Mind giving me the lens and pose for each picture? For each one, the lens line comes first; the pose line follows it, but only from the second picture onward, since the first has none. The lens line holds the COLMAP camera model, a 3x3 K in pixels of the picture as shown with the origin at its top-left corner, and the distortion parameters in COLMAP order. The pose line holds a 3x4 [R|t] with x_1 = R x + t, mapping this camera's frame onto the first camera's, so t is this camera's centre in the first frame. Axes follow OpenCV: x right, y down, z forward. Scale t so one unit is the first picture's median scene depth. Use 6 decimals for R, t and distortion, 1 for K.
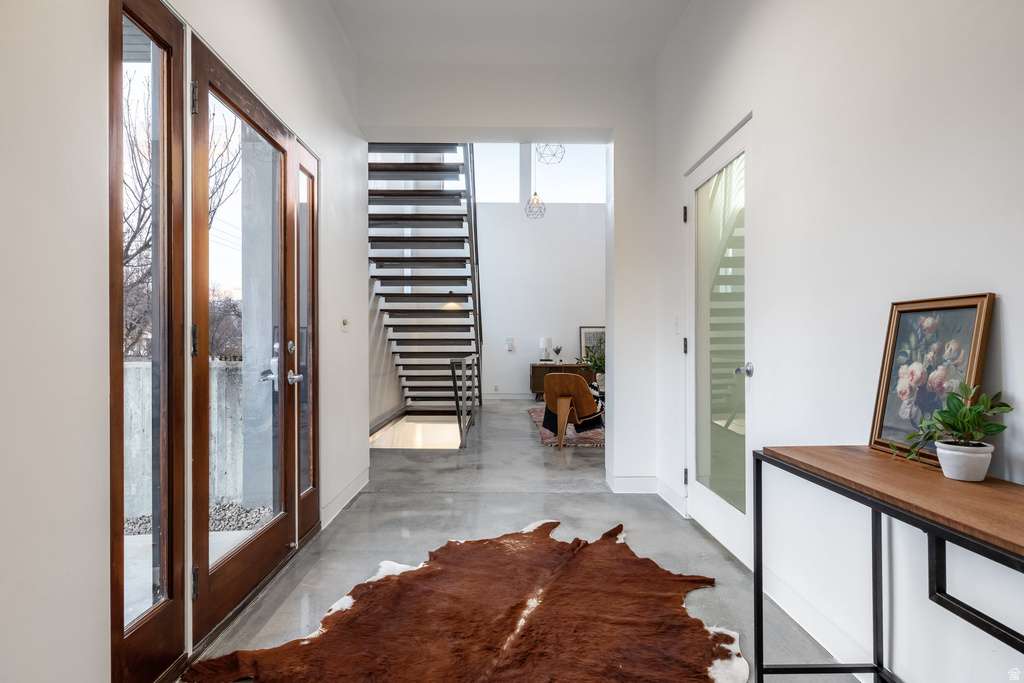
lens RADIAL K [[554.6, 0, 514.6], [0, 554.6, 342.2], [0, 0, 1]] dist [0.004930, -0.000145]
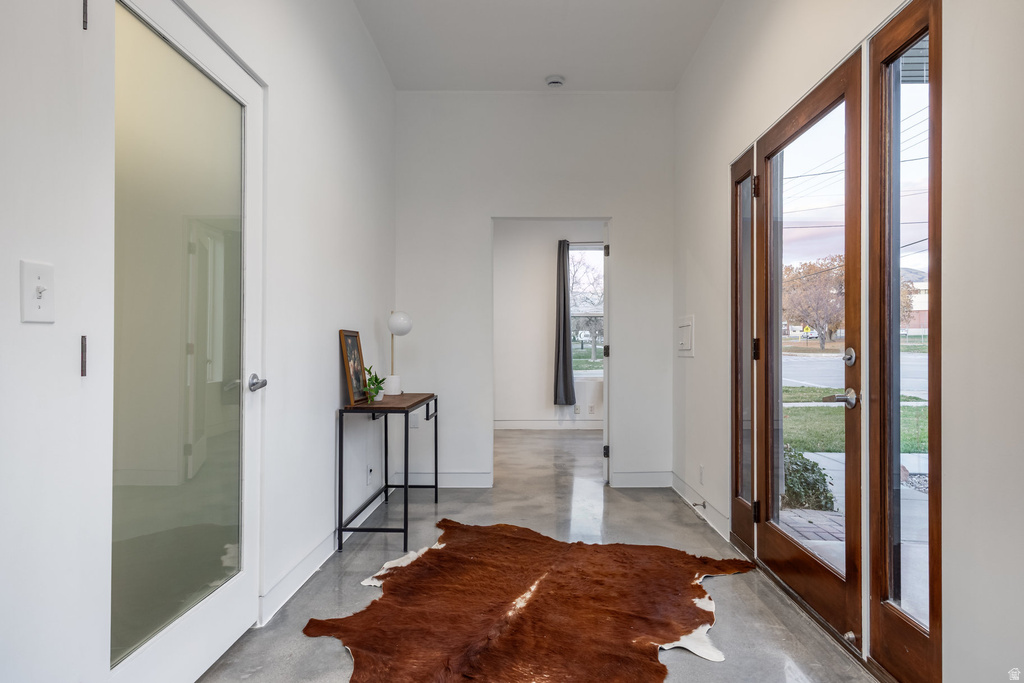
lens RADIAL K [[599.7, 0, 515.7], [0, 599.7, 344.4], [0, 0, 1]] dist [0.001257, 0.000045]
pose [[-0.998651, 0.001864, 0.051882, -0.016992], [0.001162, 0.999908, -0.013551, 0.004846], [-0.051903, -0.013472, -0.998561, 2.183715]]
